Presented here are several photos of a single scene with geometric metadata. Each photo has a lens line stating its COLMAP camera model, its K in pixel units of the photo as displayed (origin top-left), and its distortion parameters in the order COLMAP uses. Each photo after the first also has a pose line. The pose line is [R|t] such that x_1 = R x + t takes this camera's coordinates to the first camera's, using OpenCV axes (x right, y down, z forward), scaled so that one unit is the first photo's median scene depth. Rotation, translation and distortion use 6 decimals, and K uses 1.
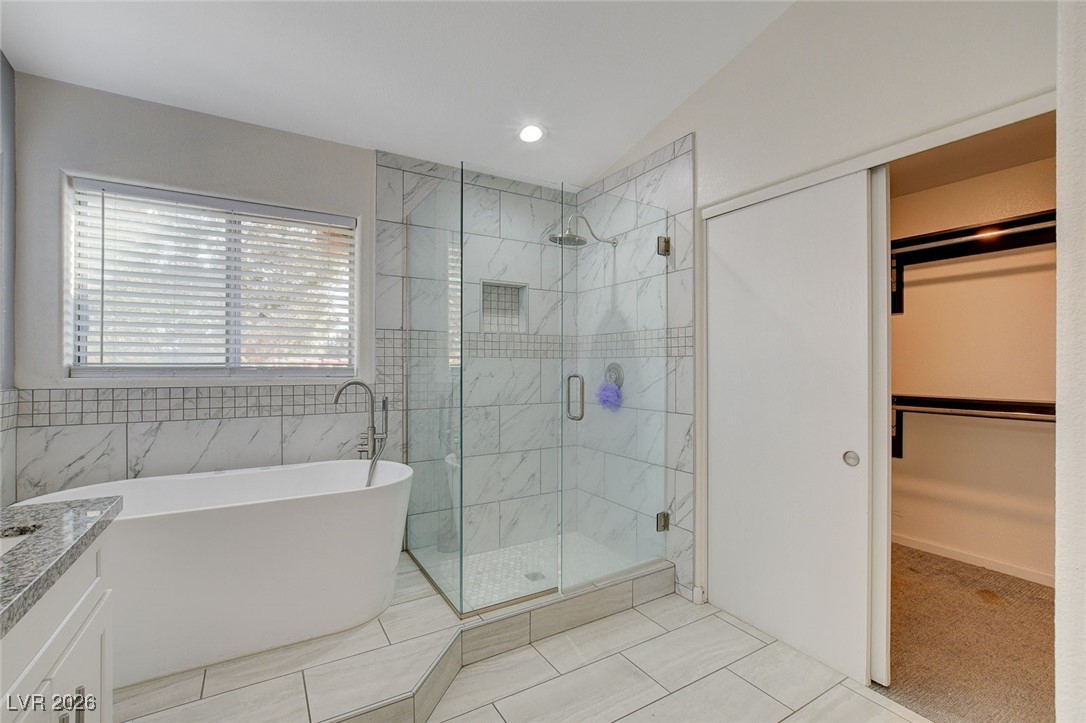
lens RADIAL K [[473.4, 0, 539.8], [0, 473.4, 366.5], [0, 0, 1]] dist [-0.016241, 0.000779]
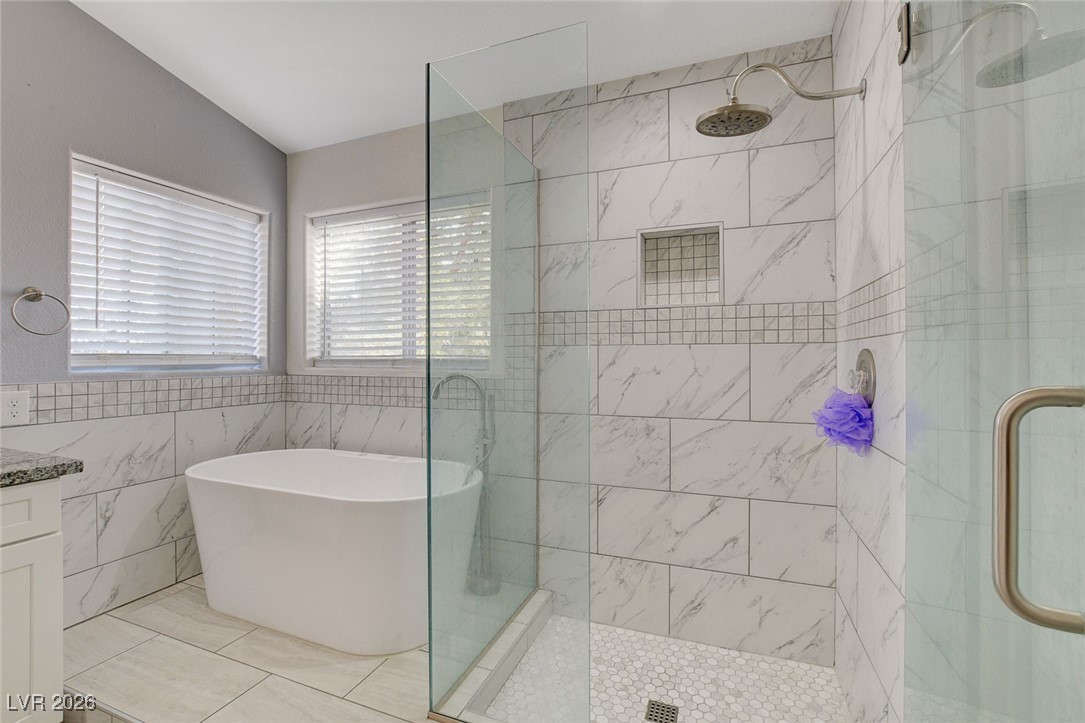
lens RADIAL K [[472.3, 0, 542.3], [0, 472.3, 360.5], [0, 0, 1]] dist [-0.017811, 0.004425]
pose [[0.614478, 0.000569, -0.788934, 0.407764], [-0.000355, 1.000000, 0.000445, 0.003773], [0.788934, 0.000007, 0.614478, 0.591374]]
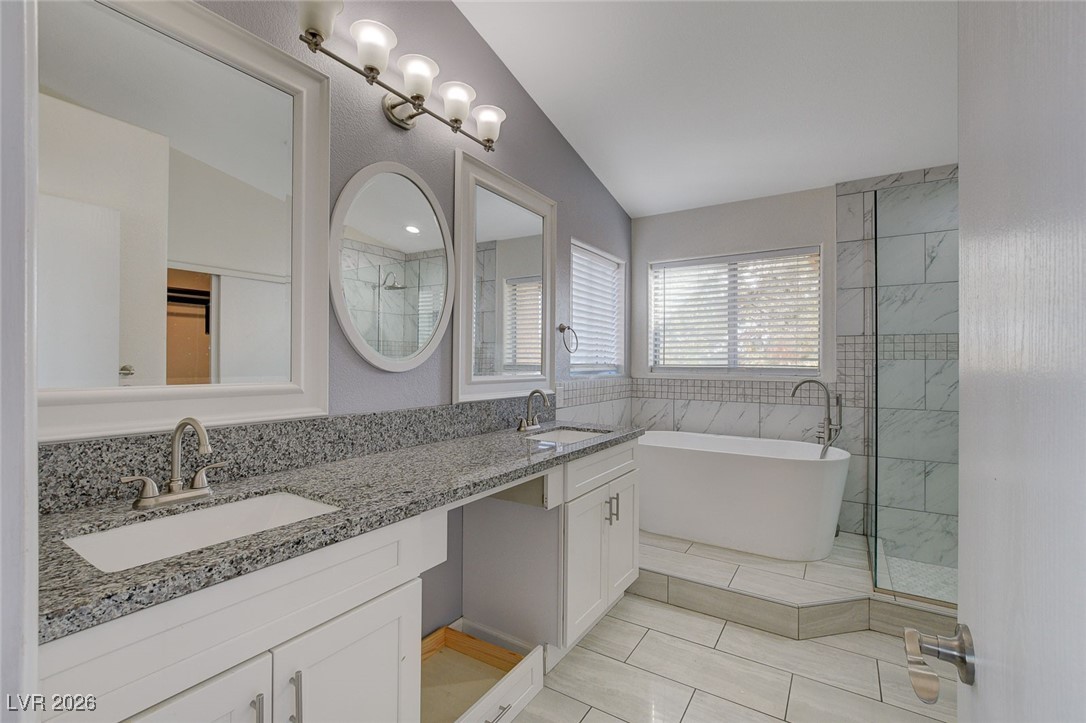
lens RADIAL K [[472.8, 0, 542.8], [0, 472.8, 360.5], [0, 0, 1]] dist [-0.017811, 0.004425]
pose [[0.444065, -0.002354, -0.895992, 0.416305], [-0.005480, 0.999971, -0.005344, -0.009650], [0.895978, 0.007283, 0.444039, -0.191441]]
